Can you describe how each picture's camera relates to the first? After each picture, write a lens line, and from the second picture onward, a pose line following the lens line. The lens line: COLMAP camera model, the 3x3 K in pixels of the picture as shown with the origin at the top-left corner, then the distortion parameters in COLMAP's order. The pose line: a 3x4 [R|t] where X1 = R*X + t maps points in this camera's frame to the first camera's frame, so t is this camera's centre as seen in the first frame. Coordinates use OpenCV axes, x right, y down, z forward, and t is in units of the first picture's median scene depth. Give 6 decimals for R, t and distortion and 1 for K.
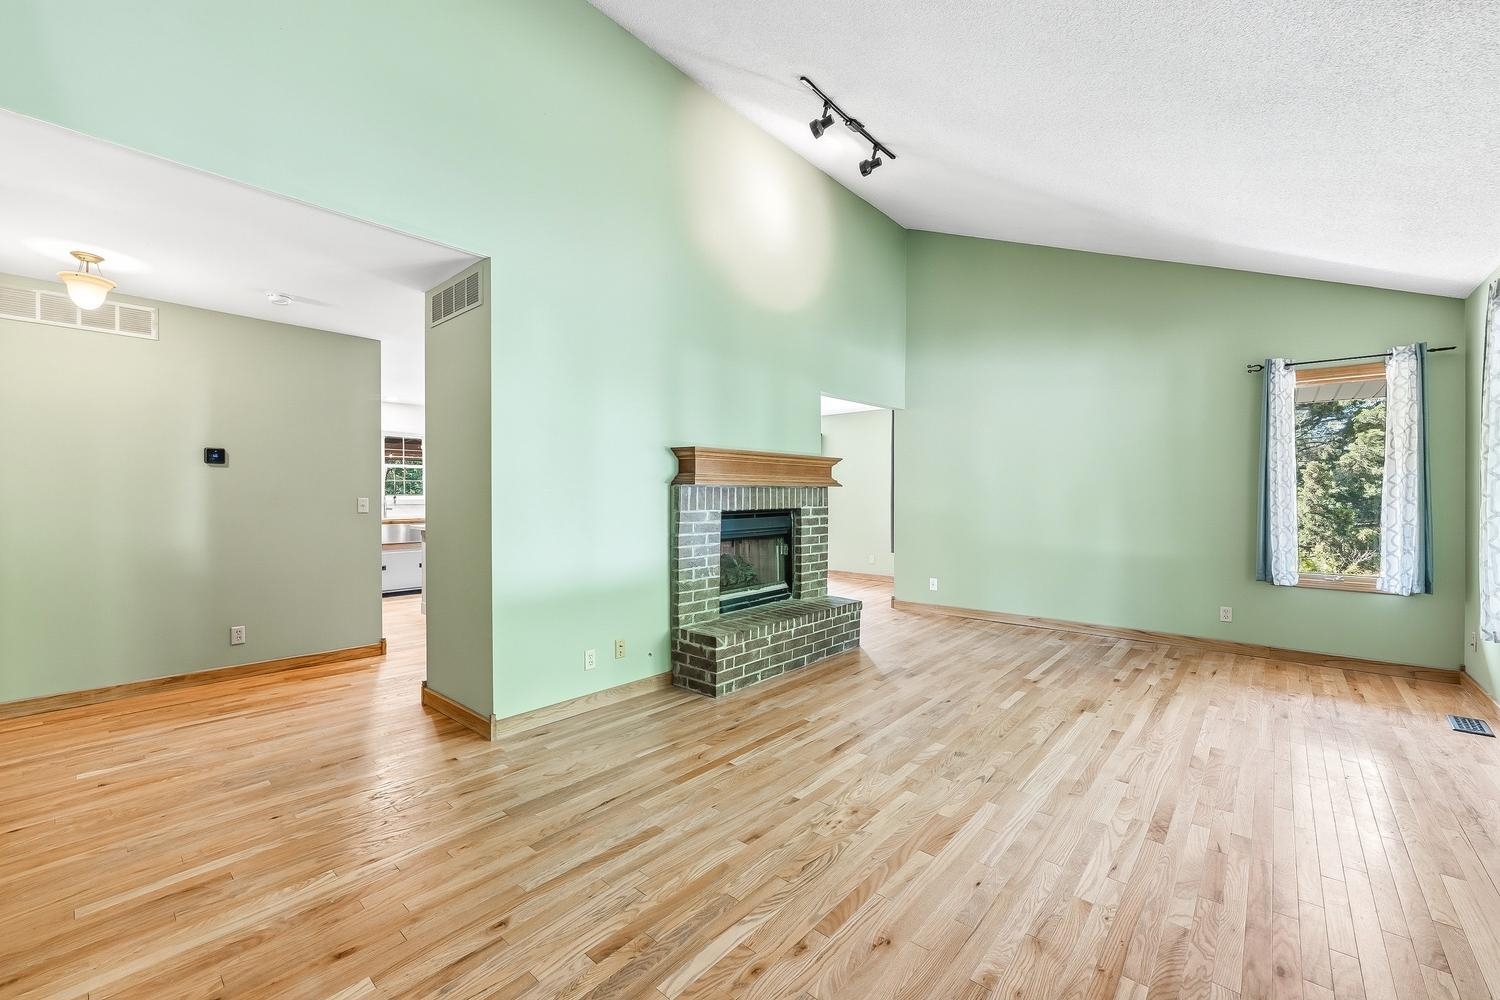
lens RADIAL K [[597.3, 0, 750.2], [0, 597.3, 498.6], [0, 0, 1]] dist [-0.002904, -0.000102]
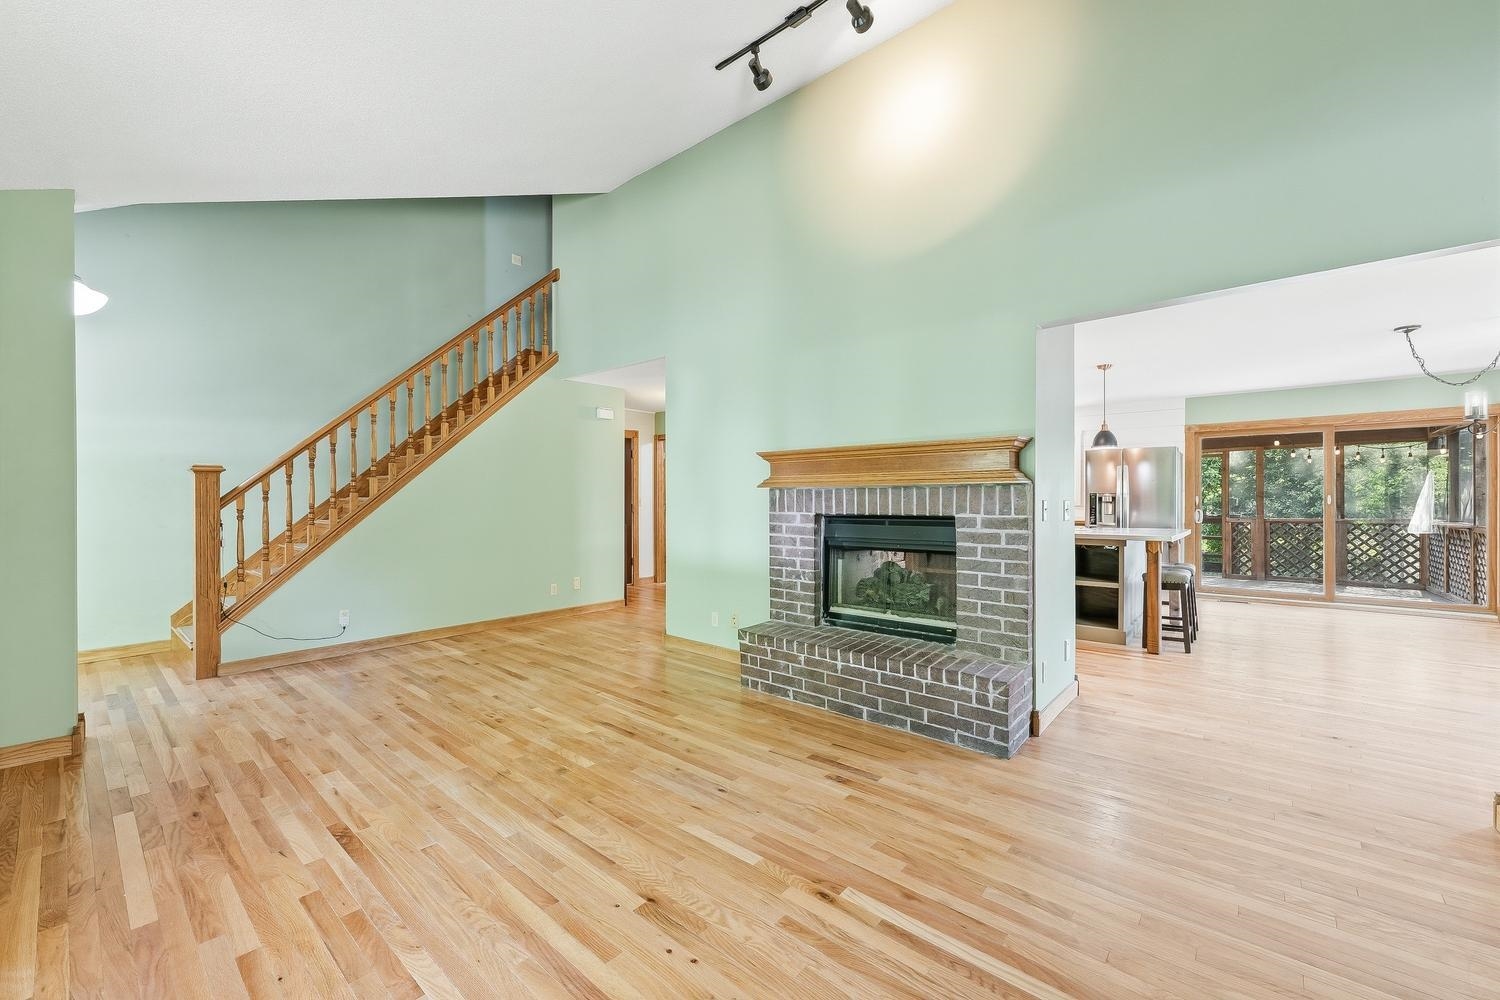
lens RADIAL K [[597.3, 0, 750.1], [0, 597.3, 498.6], [0, 0, 1]] dist [-0.002904, -0.000102]
pose [[0.007616, 0.002245, -0.999968, 0.918039], [-0.003855, 0.999990, 0.002215, -0.005670], [0.999964, 0.003838, 0.007624, 0.910494]]
